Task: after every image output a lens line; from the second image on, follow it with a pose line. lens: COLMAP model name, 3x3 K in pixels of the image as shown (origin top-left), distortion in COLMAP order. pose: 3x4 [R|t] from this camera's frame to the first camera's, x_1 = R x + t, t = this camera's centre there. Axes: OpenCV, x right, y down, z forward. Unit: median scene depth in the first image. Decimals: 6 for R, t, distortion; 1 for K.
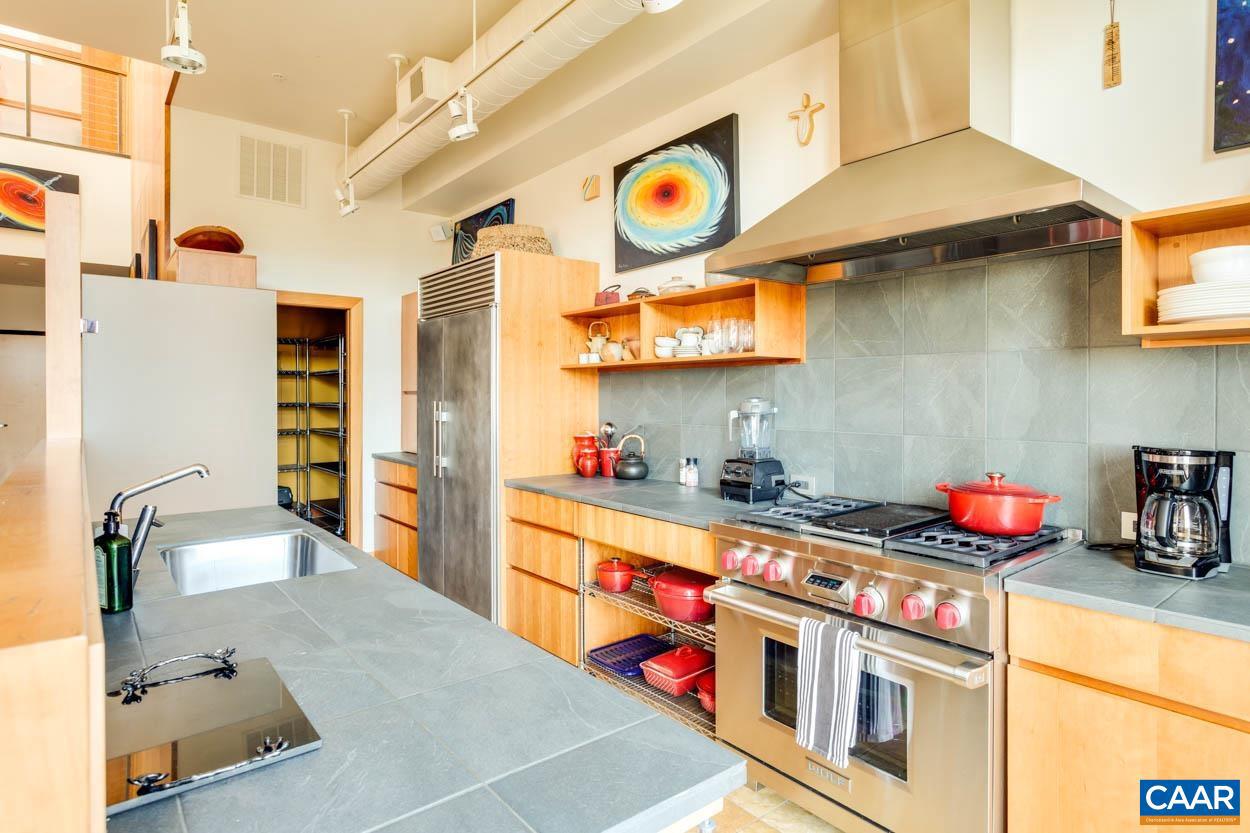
lens RADIAL K [[666.1, 0, 625.8], [0, 666.1, 400.3], [0, 0, 1]] dist [-0.000422, -0.000182]
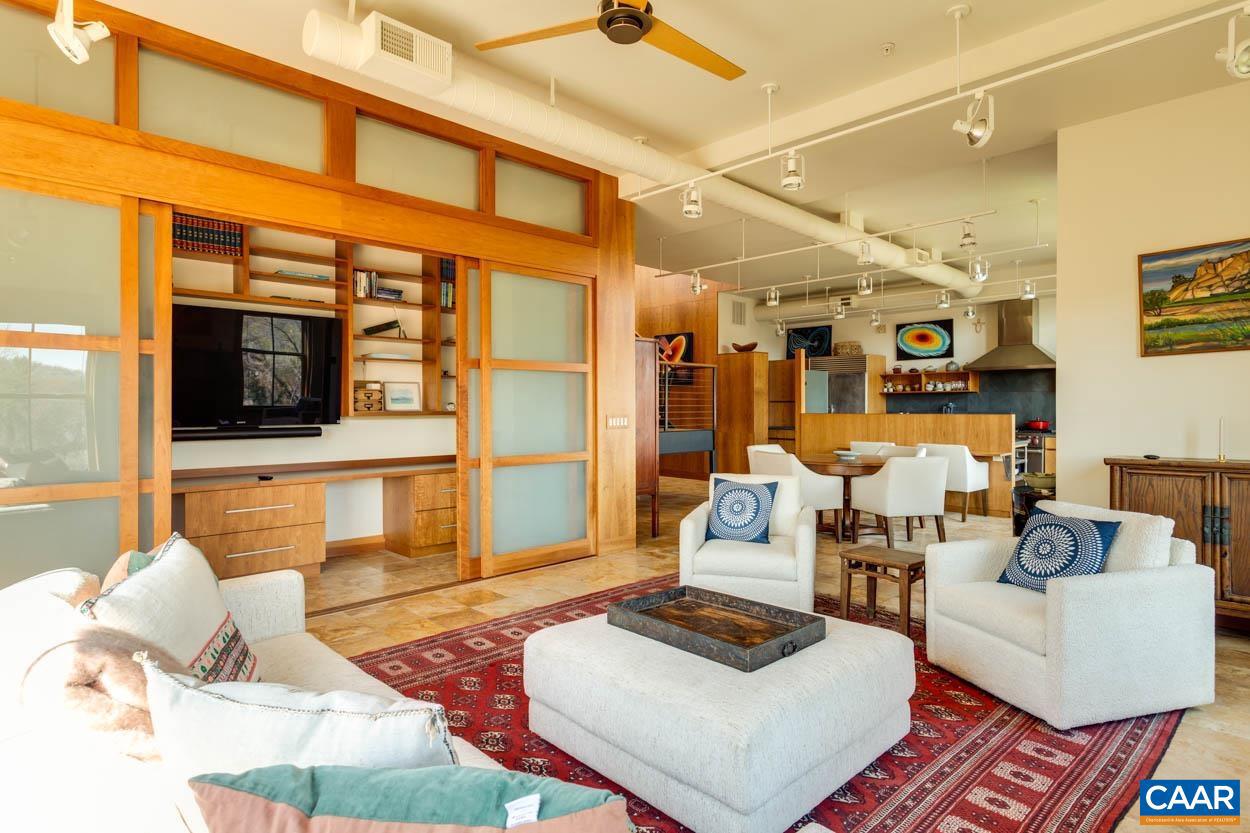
lens RADIAL K [[666.1, 0, 625.8], [0, 666.1, 400.3], [0, 0, 1]] dist [-0.000422, -0.000182]
pose [[0.996740, 0.000277, 0.080681, -1.516256], [0.001182, 0.999837, -0.018030, 0.036980], [-0.080673, 0.018066, 0.996577, -1.920122]]
